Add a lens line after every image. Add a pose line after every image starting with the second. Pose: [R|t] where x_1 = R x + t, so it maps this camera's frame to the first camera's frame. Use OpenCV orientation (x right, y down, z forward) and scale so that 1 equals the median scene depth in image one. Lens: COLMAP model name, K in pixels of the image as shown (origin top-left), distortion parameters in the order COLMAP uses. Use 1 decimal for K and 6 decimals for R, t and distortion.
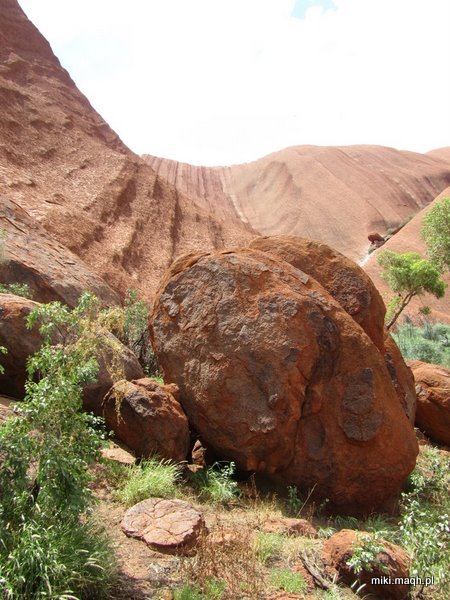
lens RADIAL K [[527.8, 0, 225.4], [0, 527.8, 298.7], [0, 0, 1]] dist [0.056372, -0.007956]
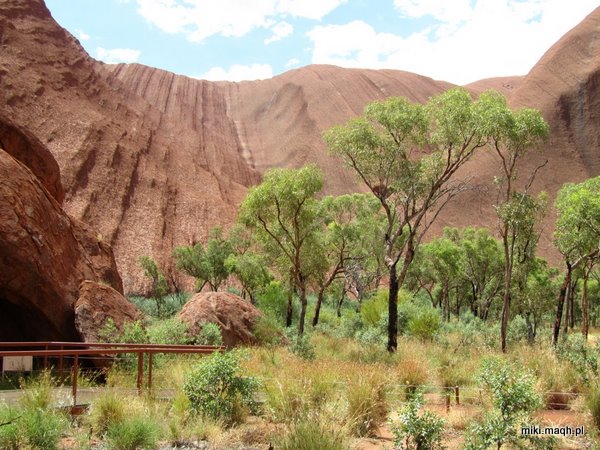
lens RADIAL K [[700.2, 0, 300.0], [0, 700.2, 225.7], [0, 0, 1]] dist [-0.029472, 0.000000]
pose [[0.995066, 0.048010, 0.086828, 0.115628], [-0.045840, 0.998589, -0.026814, -0.035935], [-0.087993, 0.022701, 0.995862, -0.425419]]
